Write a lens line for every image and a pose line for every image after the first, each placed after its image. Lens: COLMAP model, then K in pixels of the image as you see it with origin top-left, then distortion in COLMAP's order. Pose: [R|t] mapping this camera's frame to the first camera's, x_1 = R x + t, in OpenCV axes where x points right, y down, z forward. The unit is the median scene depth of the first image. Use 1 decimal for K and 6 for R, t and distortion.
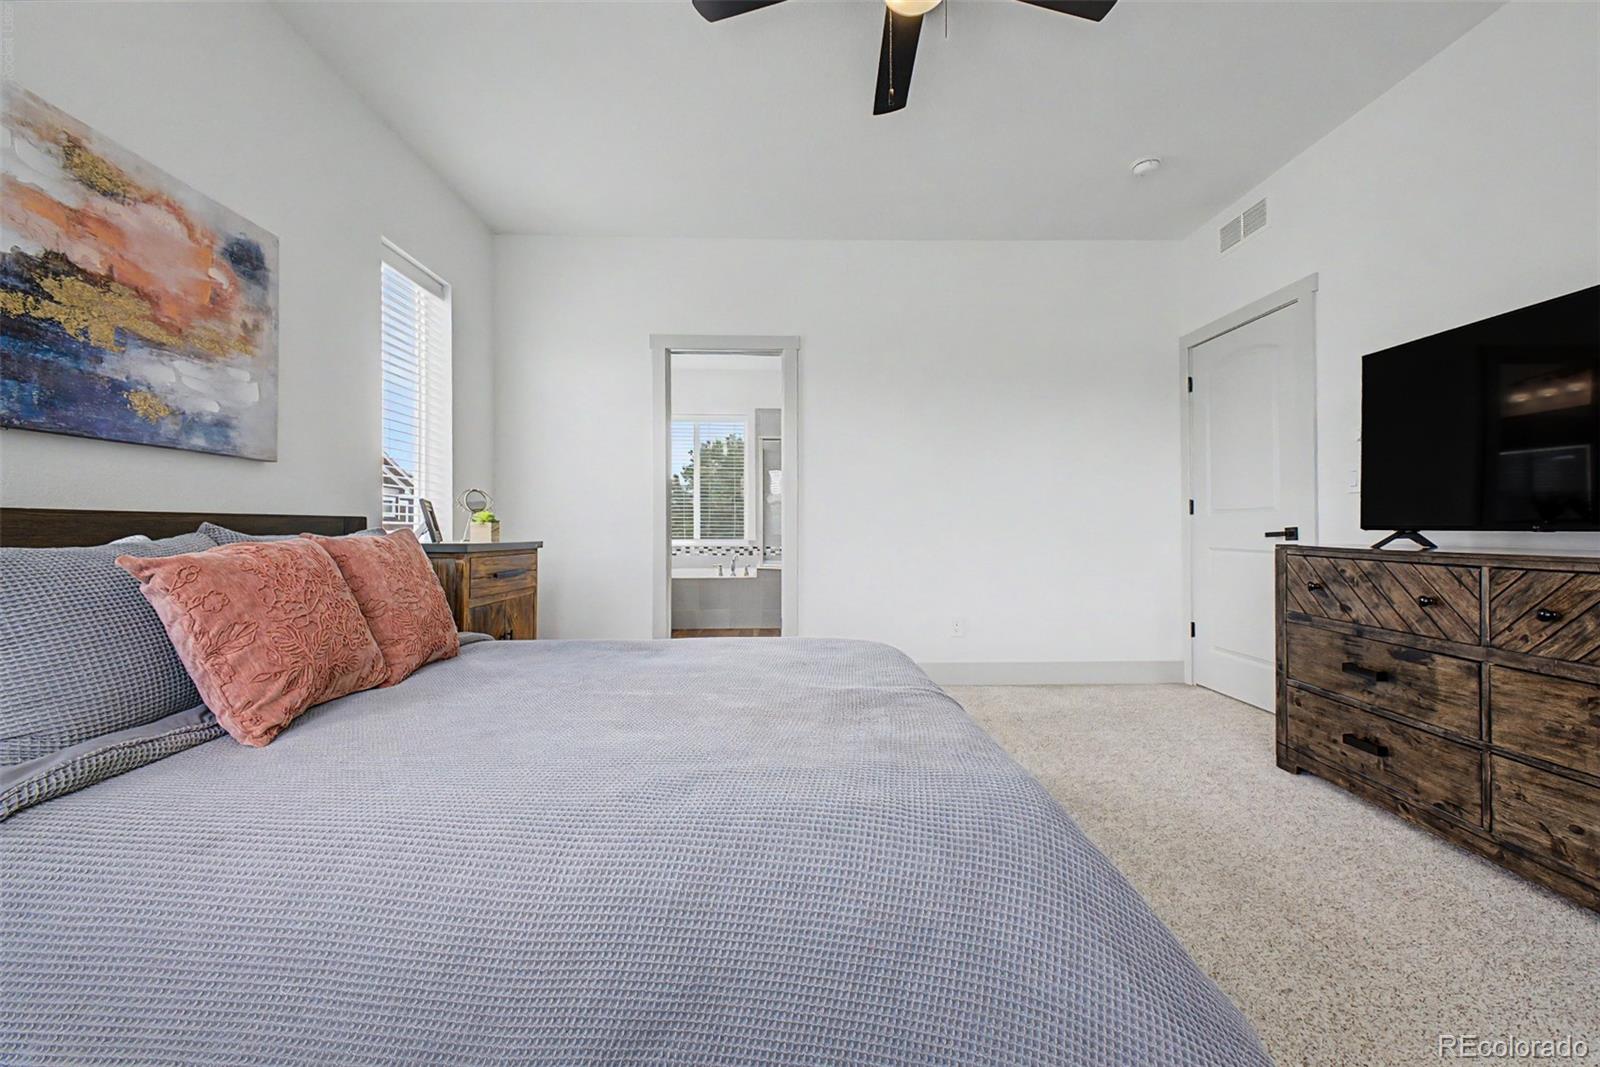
lens RADIAL K [[632.2, 0, 794.7], [0, 632.2, 526.9], [0, 0, 1]] dist [0.012478, -0.003529]
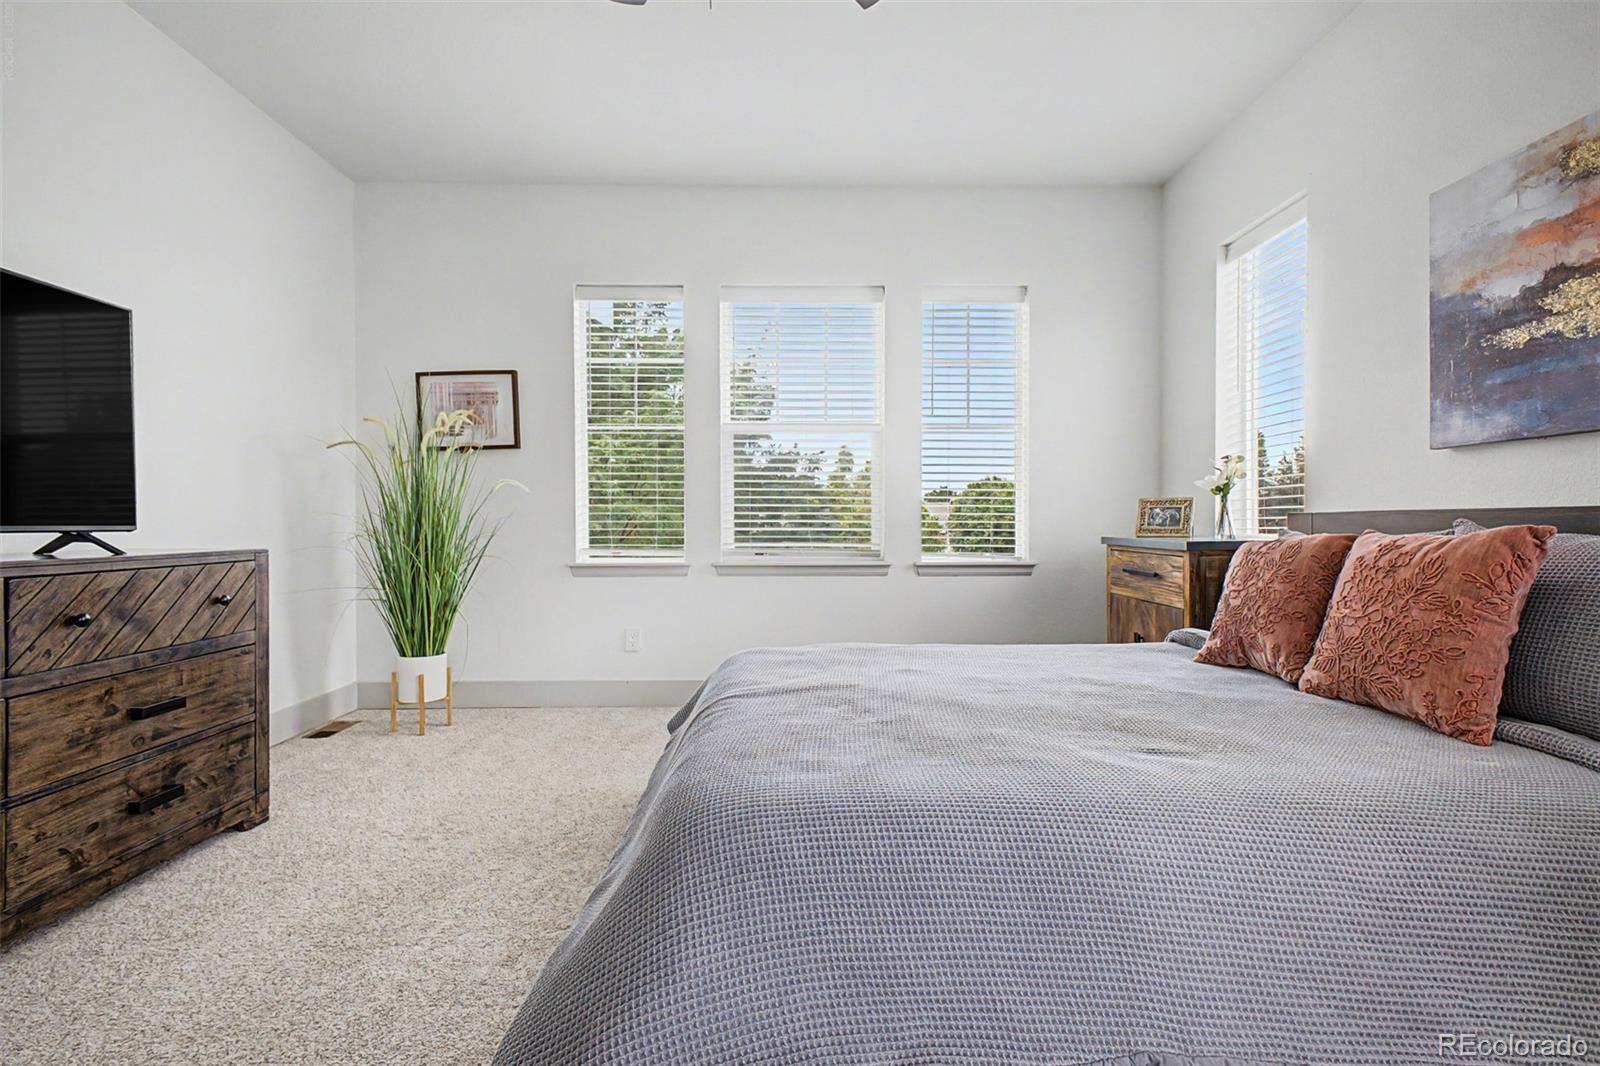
lens RADIAL K [[712.9, 0, 785.0], [0, 712.9, 526.4], [0, 0, 1]] dist [-0.003402, -0.000633]
pose [[-0.999953, 0.002647, 0.009292, 0.090426], [0.002635, 0.999996, -0.001381, 0.001690], [-0.009296, -0.001357, -0.999956, 1.635769]]
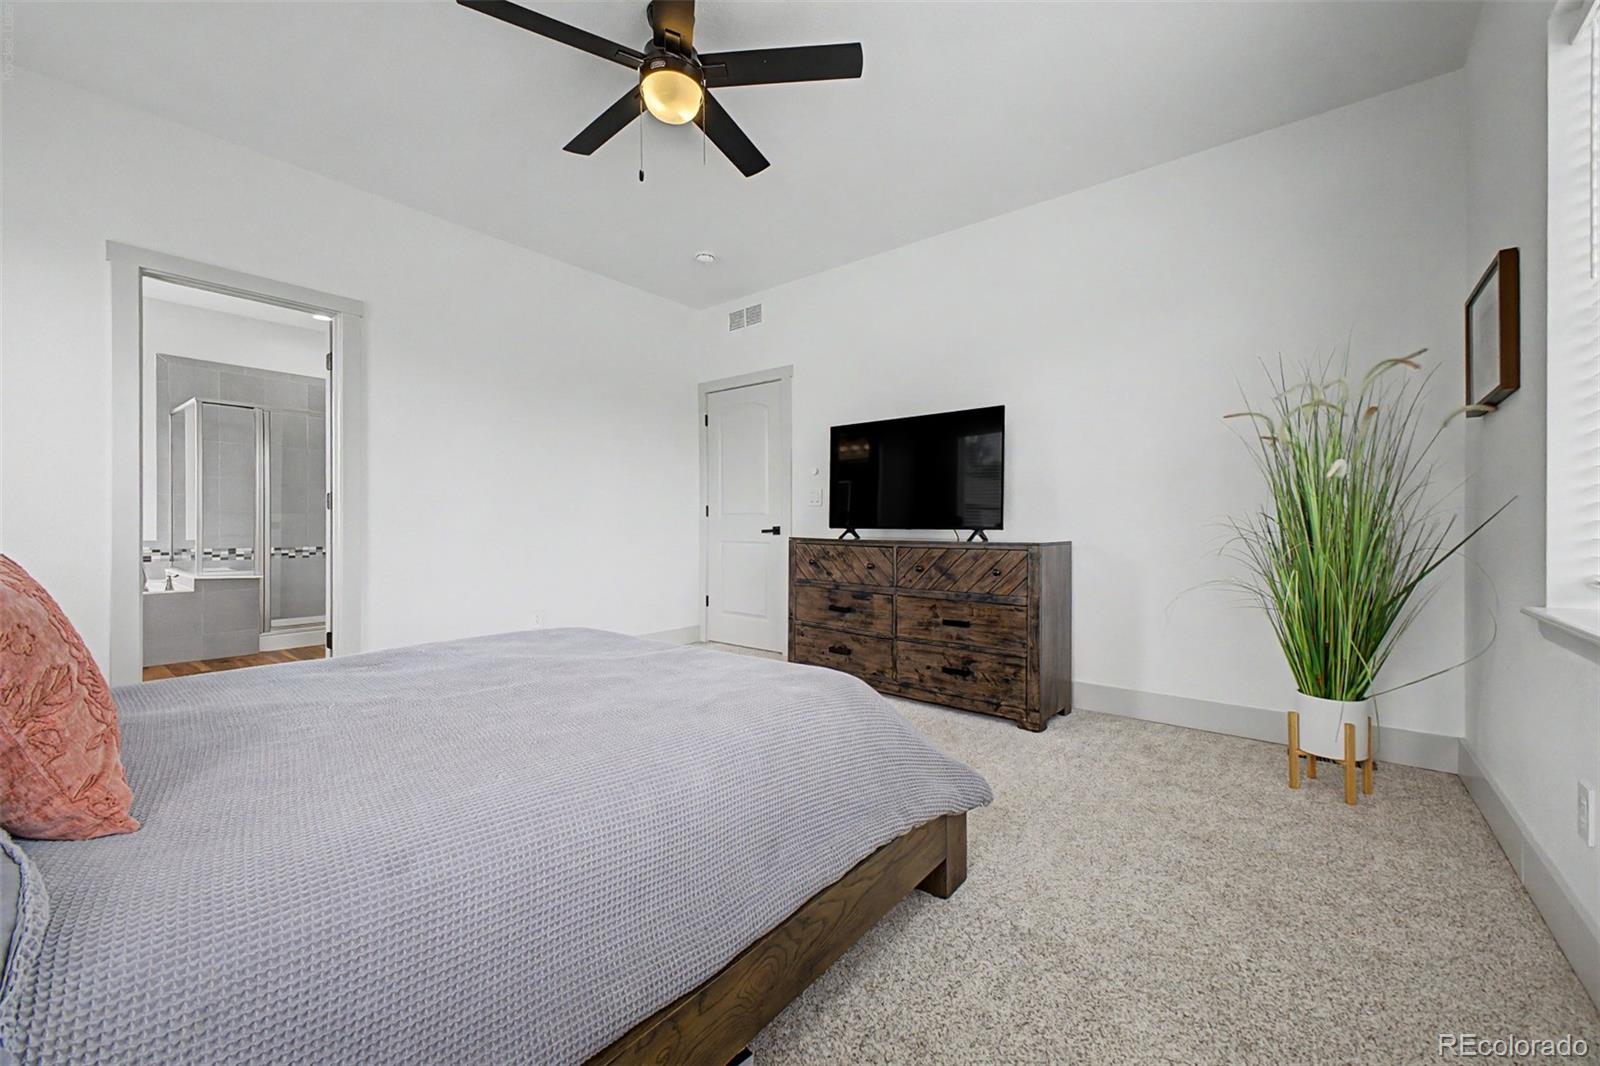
lens RADIAL K [[632.2, 0, 791.6], [0, 632.2, 528.2], [0, 0, 1]] dist [0.012478, -0.003529]
pose [[0.641629, 0.000805, 0.767015, -0.550925], [-0.006854, 0.999966, 0.004685, -0.002187], [-0.766985, -0.008264, 0.641612, -0.010948]]
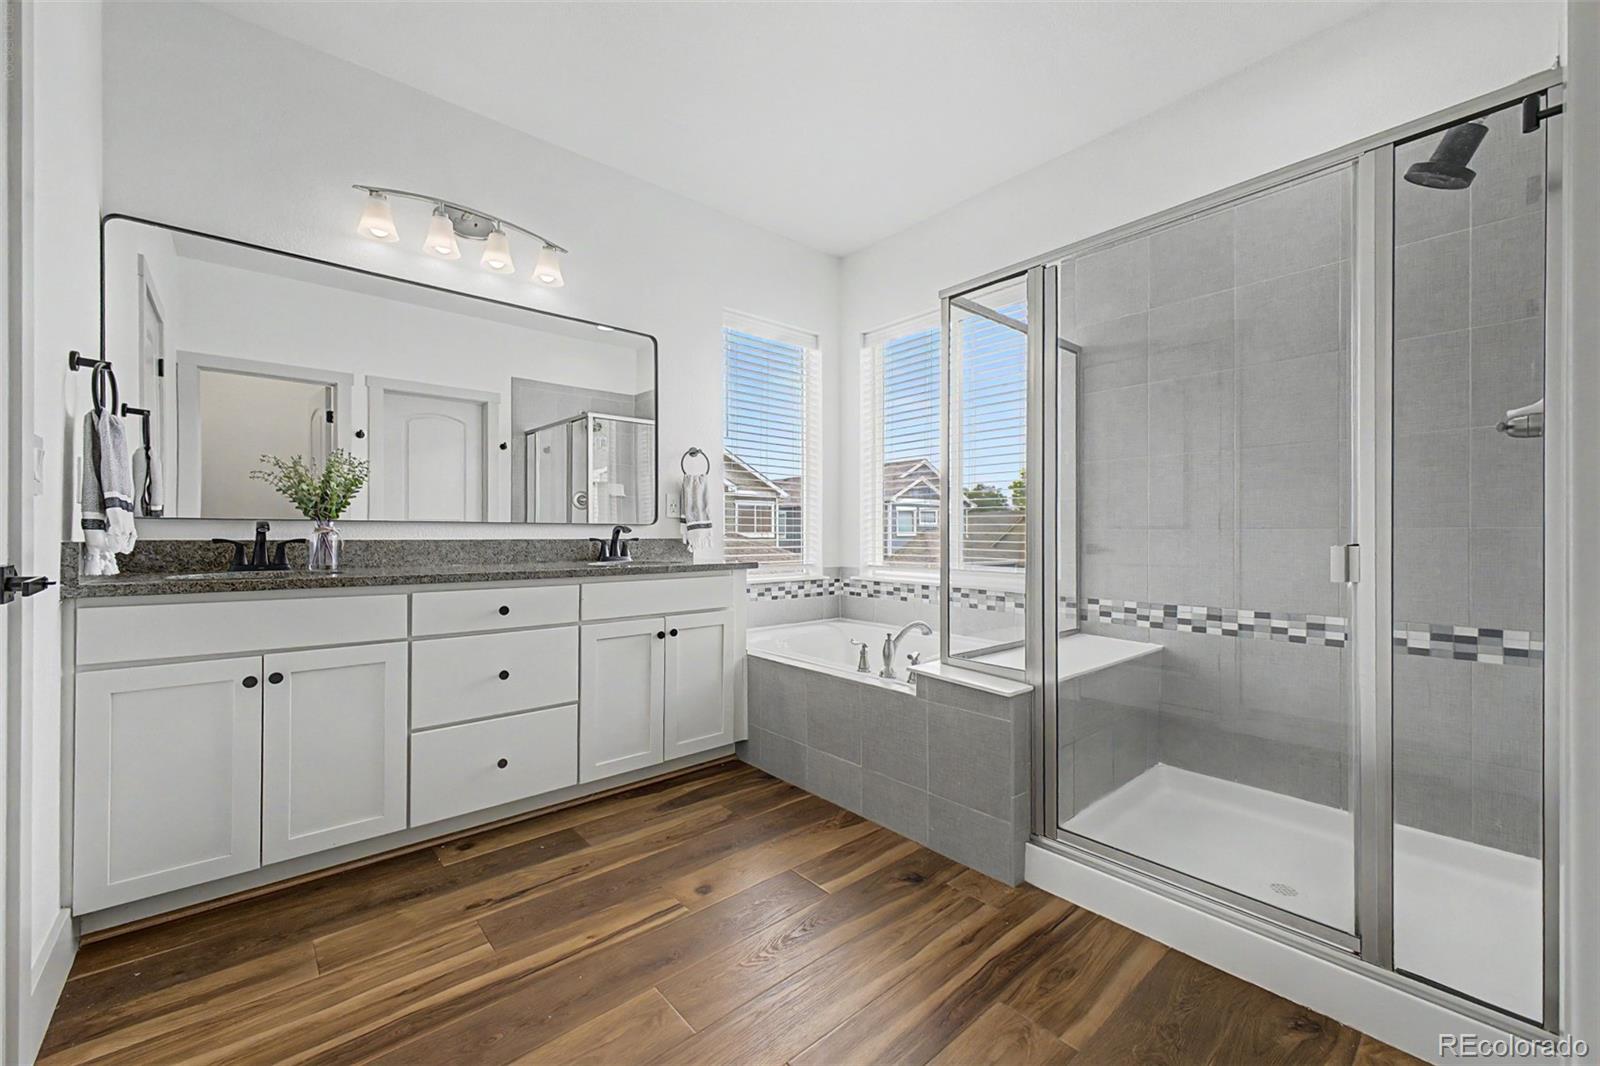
lens RADIAL K [[632.2, 0, 796.0], [0, 632.2, 530.1], [0, 0, 1]] dist [0.012478, -0.003529]
pose [[0.640612, -0.004281, -0.767852, 0.512133], [0.000123, 0.999985, -0.005472, -0.031188], [0.767864, 0.003411, 0.640603, 2.182051]]
